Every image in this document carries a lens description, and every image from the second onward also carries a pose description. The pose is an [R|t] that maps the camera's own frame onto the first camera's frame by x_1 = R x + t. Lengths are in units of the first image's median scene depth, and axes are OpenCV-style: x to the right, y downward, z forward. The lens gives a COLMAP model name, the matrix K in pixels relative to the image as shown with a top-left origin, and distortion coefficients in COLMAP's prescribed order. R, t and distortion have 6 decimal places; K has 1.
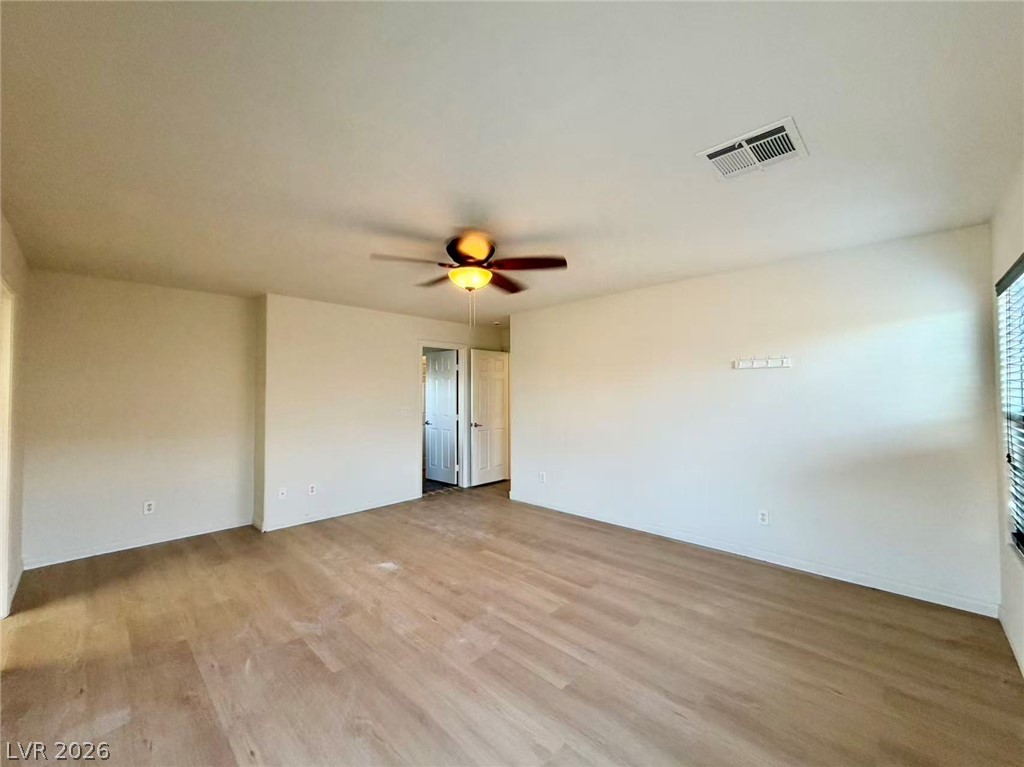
lens RADIAL K [[409.7, 0, 505.8], [0, 409.7, 383.3], [0, 0, 1]] dist [-0.000969, 0.000014]
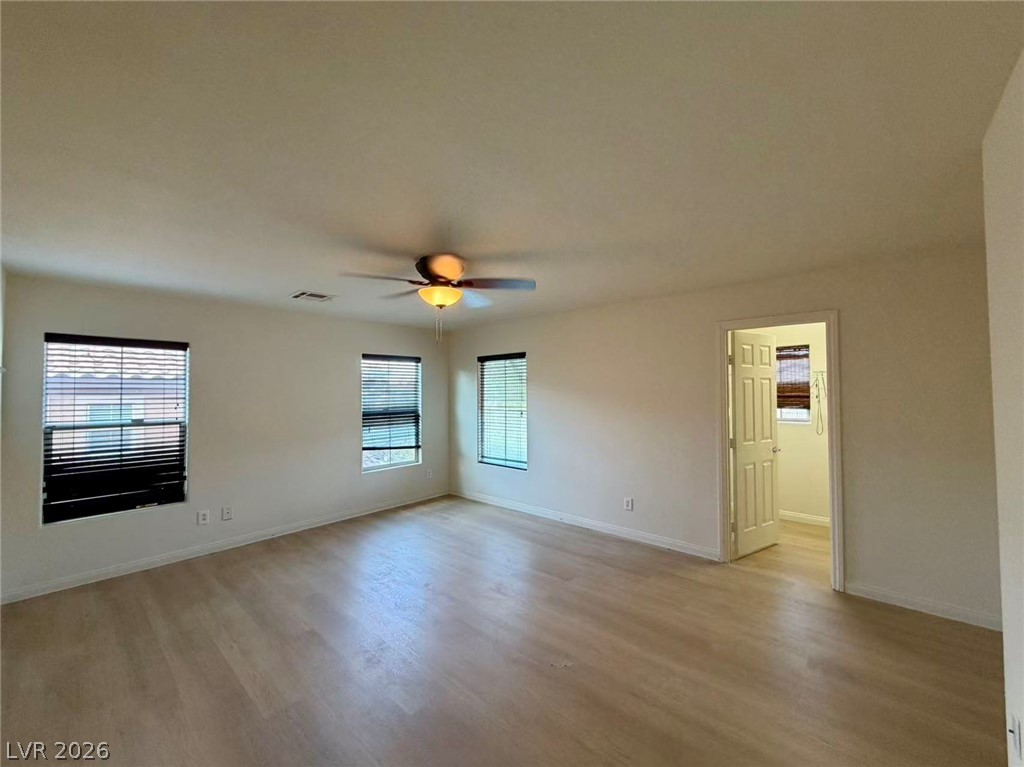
lens RADIAL K [[409.7, 0, 505.8], [0, 409.7, 383.3], [0, 0, 1]] dist [-0.000969, 0.000014]
pose [[-0.999384, 0.012172, -0.032916, -0.208440], [0.013719, 0.998791, -0.047211, 0.008646], [0.032302, -0.047634, -0.998342, 2.014882]]
